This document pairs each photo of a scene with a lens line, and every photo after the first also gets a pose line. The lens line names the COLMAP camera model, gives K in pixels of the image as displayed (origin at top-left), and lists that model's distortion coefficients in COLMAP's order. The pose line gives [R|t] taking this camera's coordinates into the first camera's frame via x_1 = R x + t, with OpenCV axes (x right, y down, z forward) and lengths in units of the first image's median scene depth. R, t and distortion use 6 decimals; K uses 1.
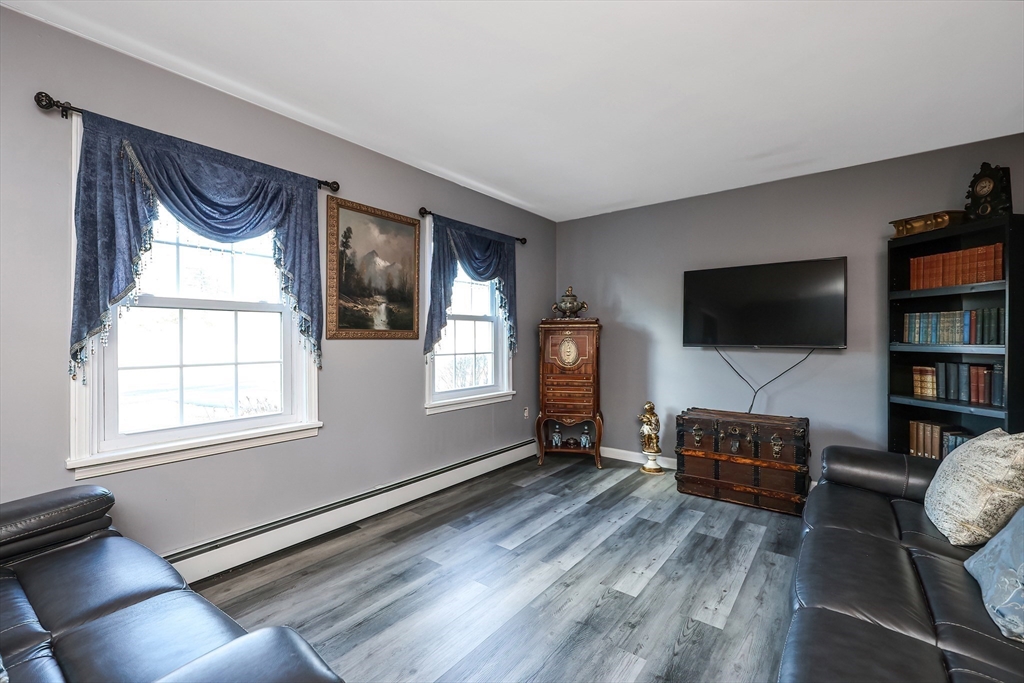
lens RADIAL K [[432.1, 0, 513.5], [0, 432.1, 336.4], [0, 0, 1]] dist [0.001179, 0.000234]
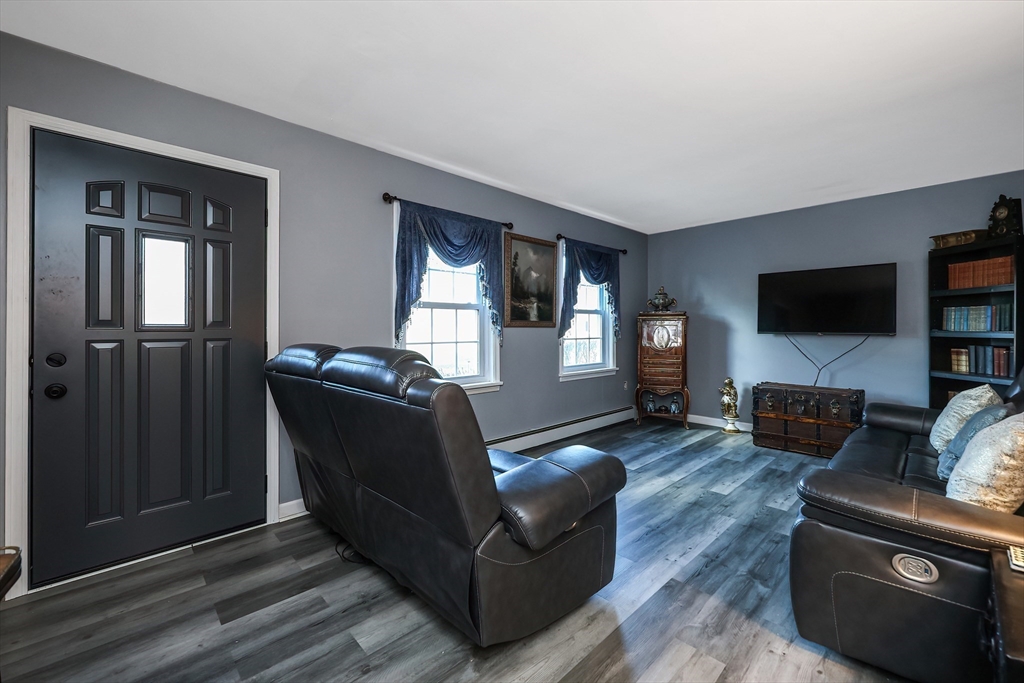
lens RADIAL K [[415.0, 0, 515.6], [0, 415.0, 326.1], [0, 0, 1]] dist [-0.001506, -0.000253]
pose [[0.989005, 0.000219, -0.147881, -0.164898], [-0.000416, 0.999999, -0.001304, 0.004348], [0.147881, 0.001351, 0.989004, -0.390661]]
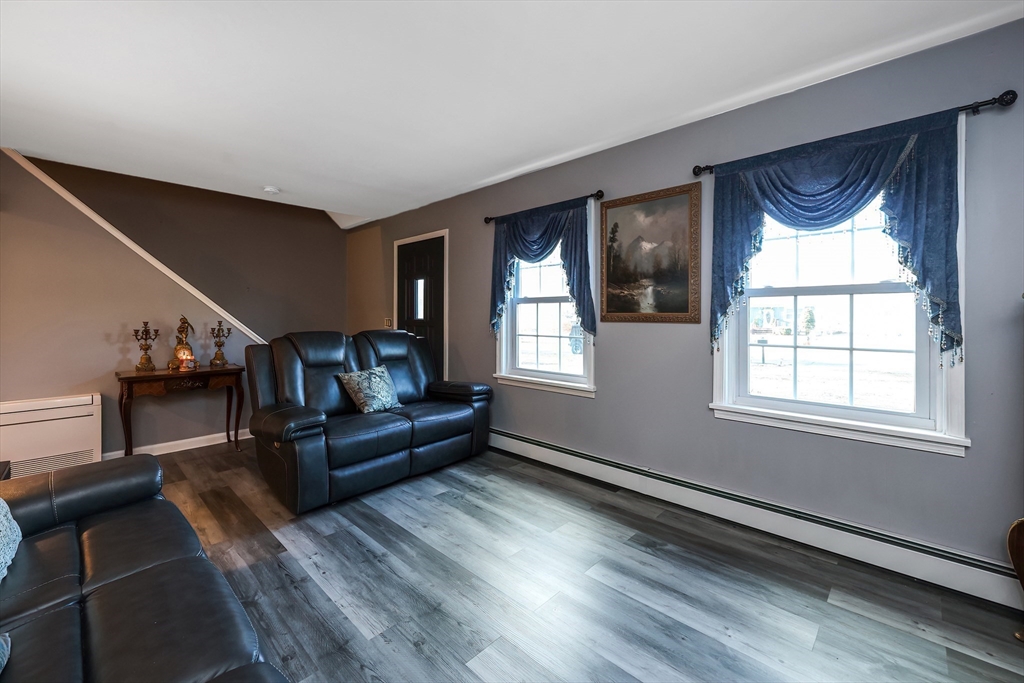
lens RADIAL K [[411.5, 0, 509.7], [0, 411.5, 318.7], [0, 0, 1]] dist [-0.014409, -0.000096]
pose [[-0.097796, 0.000367, -0.995206, 0.678892], [-0.002285, 0.999997, 0.000594, -0.002150], [0.995204, 0.002332, -0.097795, 0.788208]]
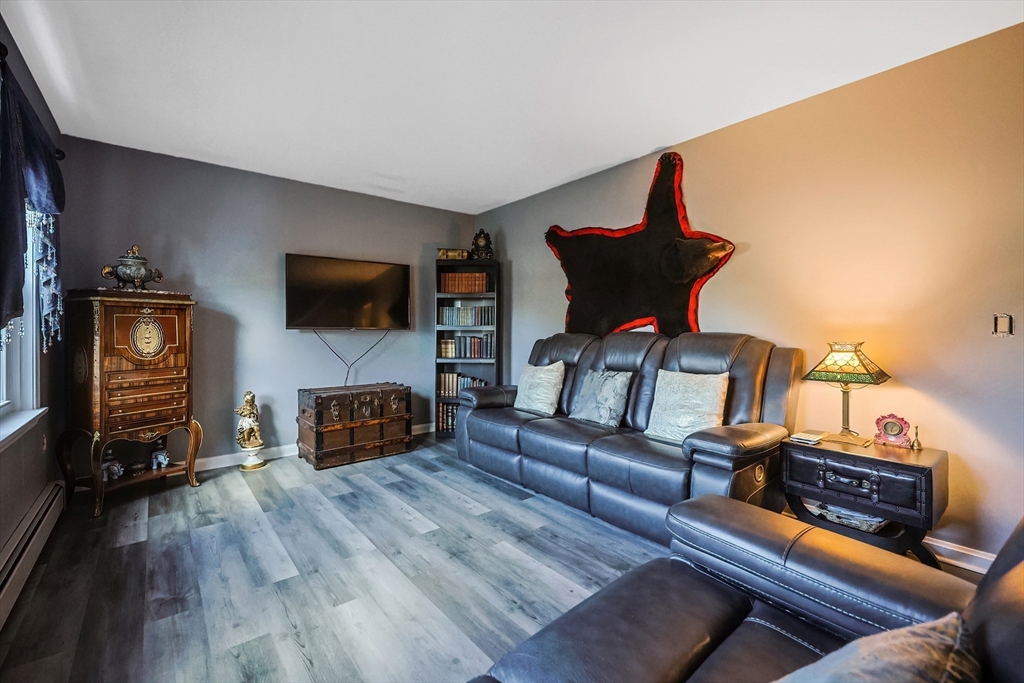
lens RADIAL K [[442.2, 0, 511.8], [0, 442.2, 329.4], [0, 0, 1]] dist [-0.001427, -0.000181]
pose [[0.223430, -0.000539, 0.974720, -0.614448], [-0.002272, 0.999997, 0.001074, 0.027038], [-0.974717, -0.002454, 0.223428, 0.360797]]
